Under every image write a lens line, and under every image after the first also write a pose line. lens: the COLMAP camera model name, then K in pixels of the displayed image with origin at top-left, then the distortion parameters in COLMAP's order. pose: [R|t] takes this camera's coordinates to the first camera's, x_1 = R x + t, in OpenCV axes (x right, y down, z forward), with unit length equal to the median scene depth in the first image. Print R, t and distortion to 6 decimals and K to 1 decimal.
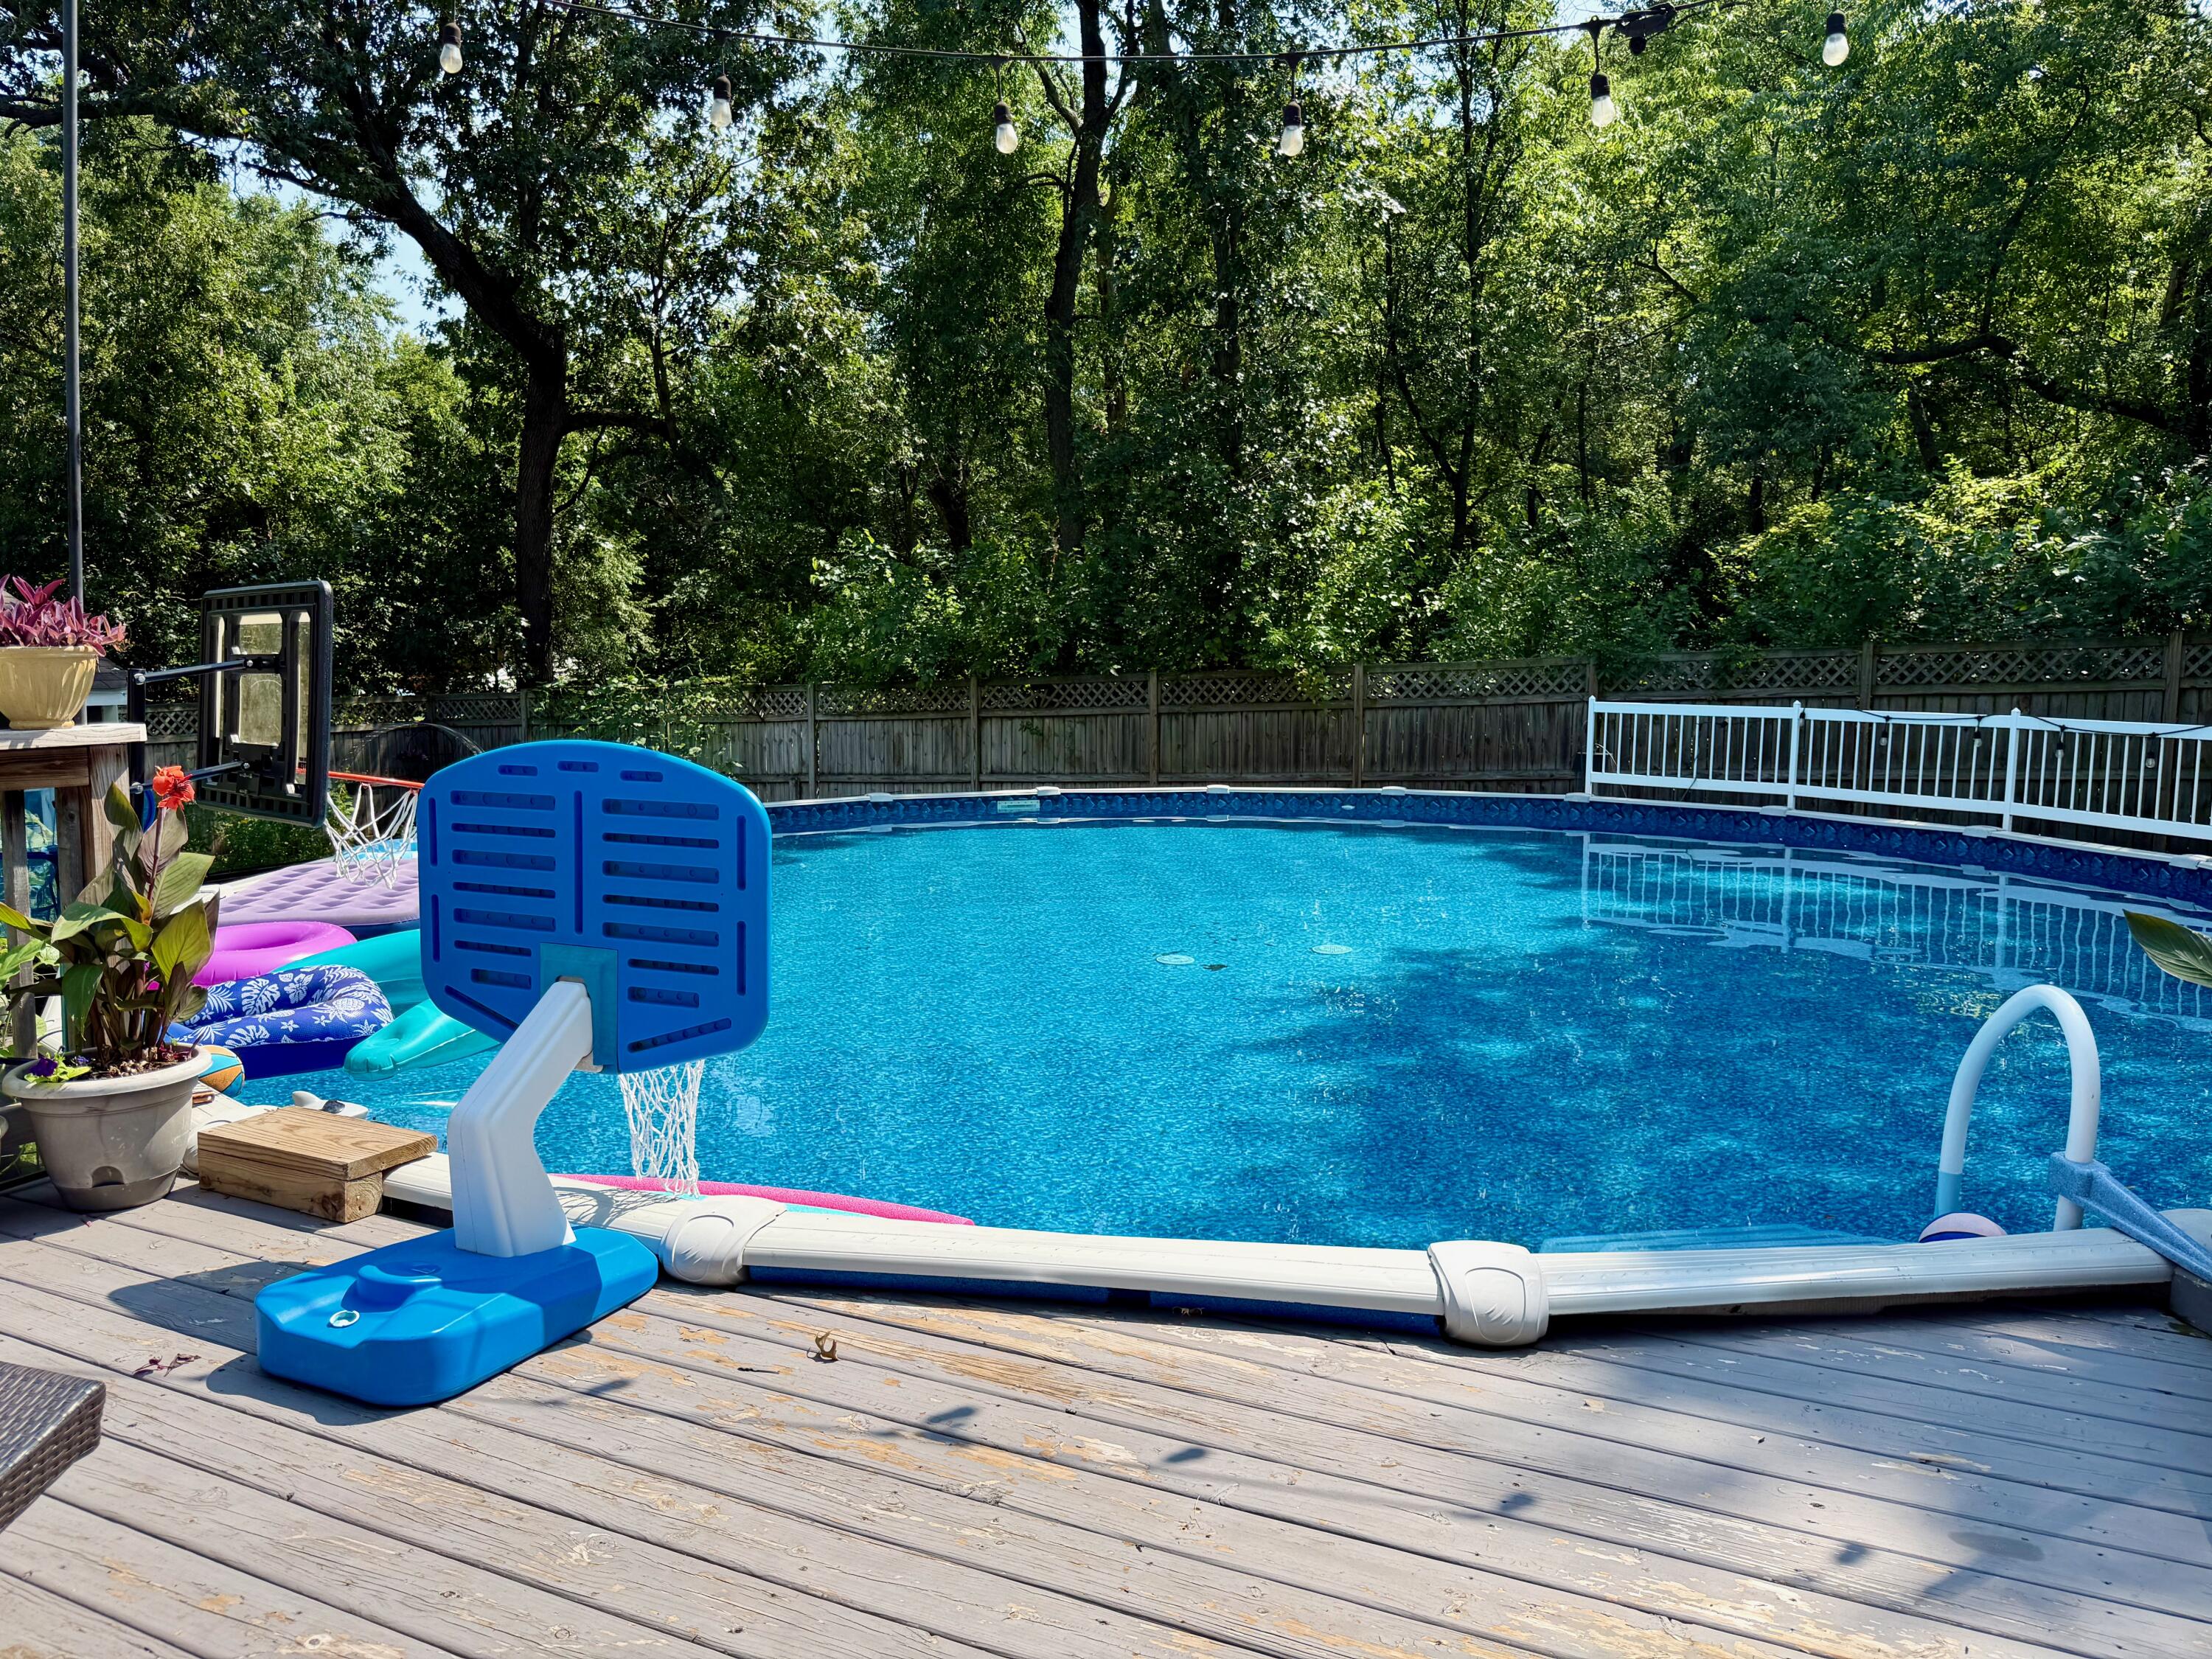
lens RADIAL K [[1554.6, 0, 1129.0], [0, 1554.6, 816.7], [0, 0, 1]] dist [0.053098, -0.056312]
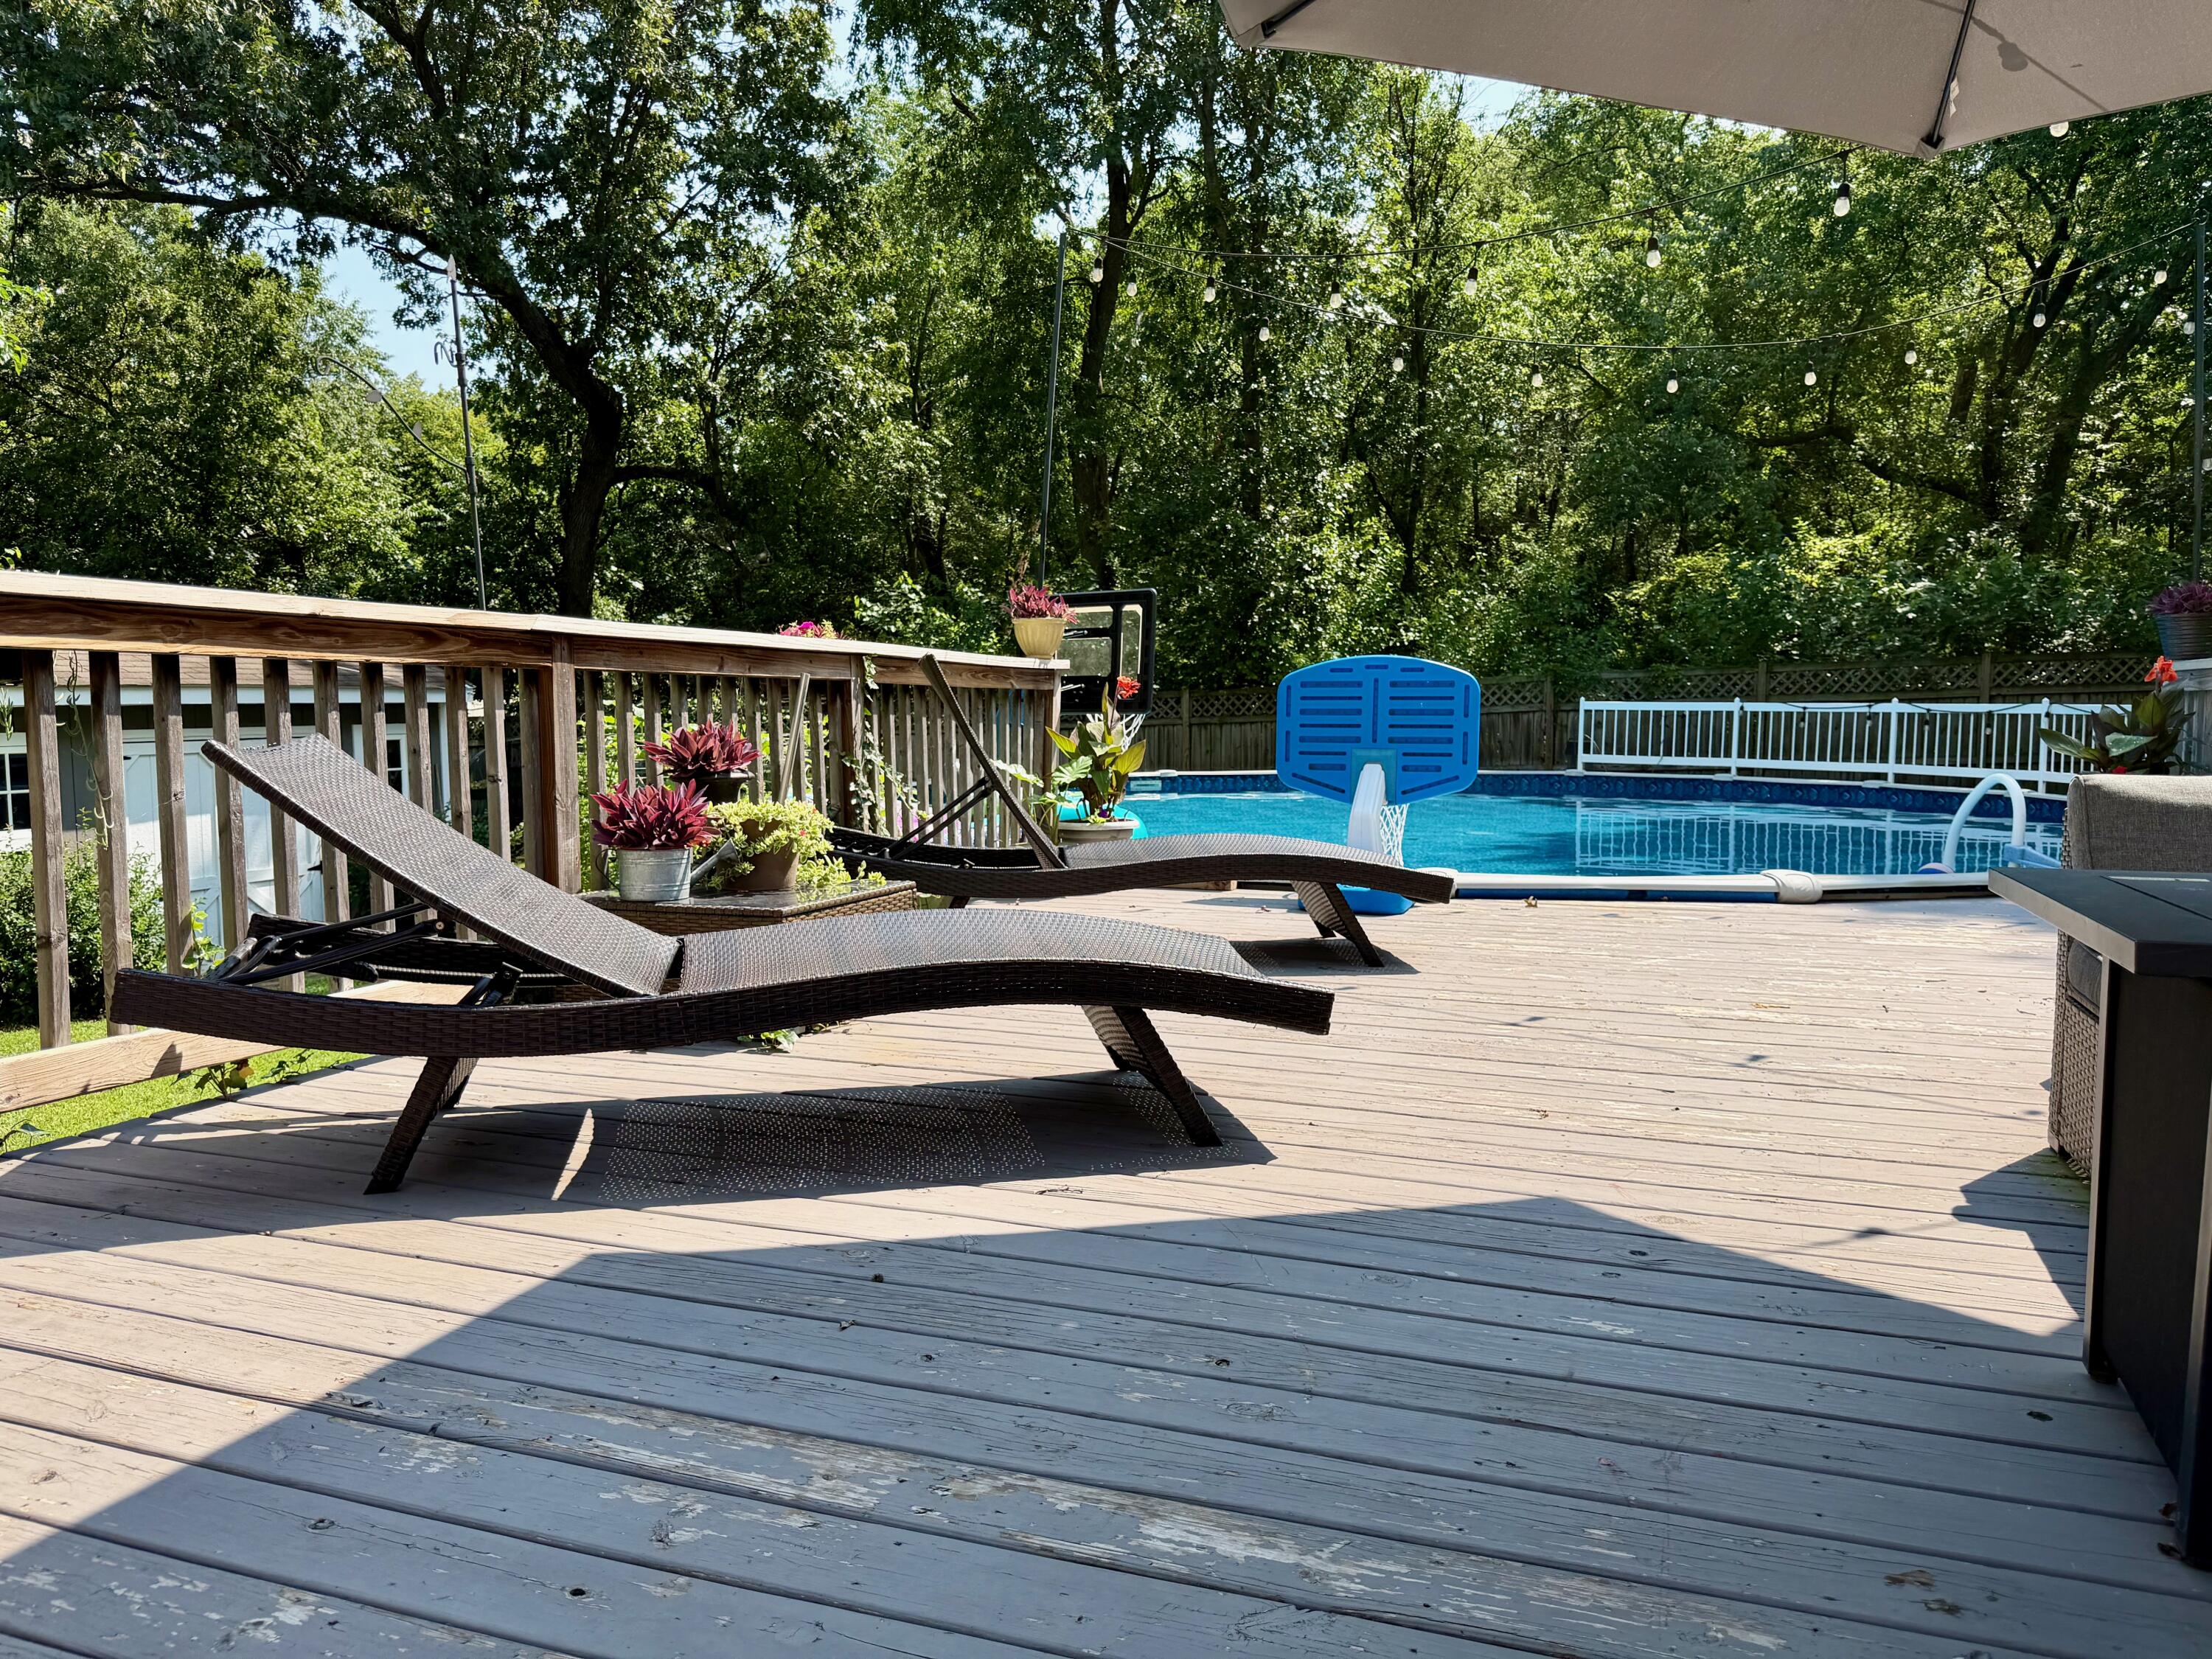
lens RADIAL K [[1566.4, 0, 1106.0], [0, 1566.4, 829.5], [0, 0, 1]] dist [0.079770, -0.113010]
pose [[0.994875, -0.008063, 0.100788, -0.183094], [0.010416, 0.999685, -0.022842, 0.046369], [-0.100572, 0.023775, 0.994646, -0.224633]]
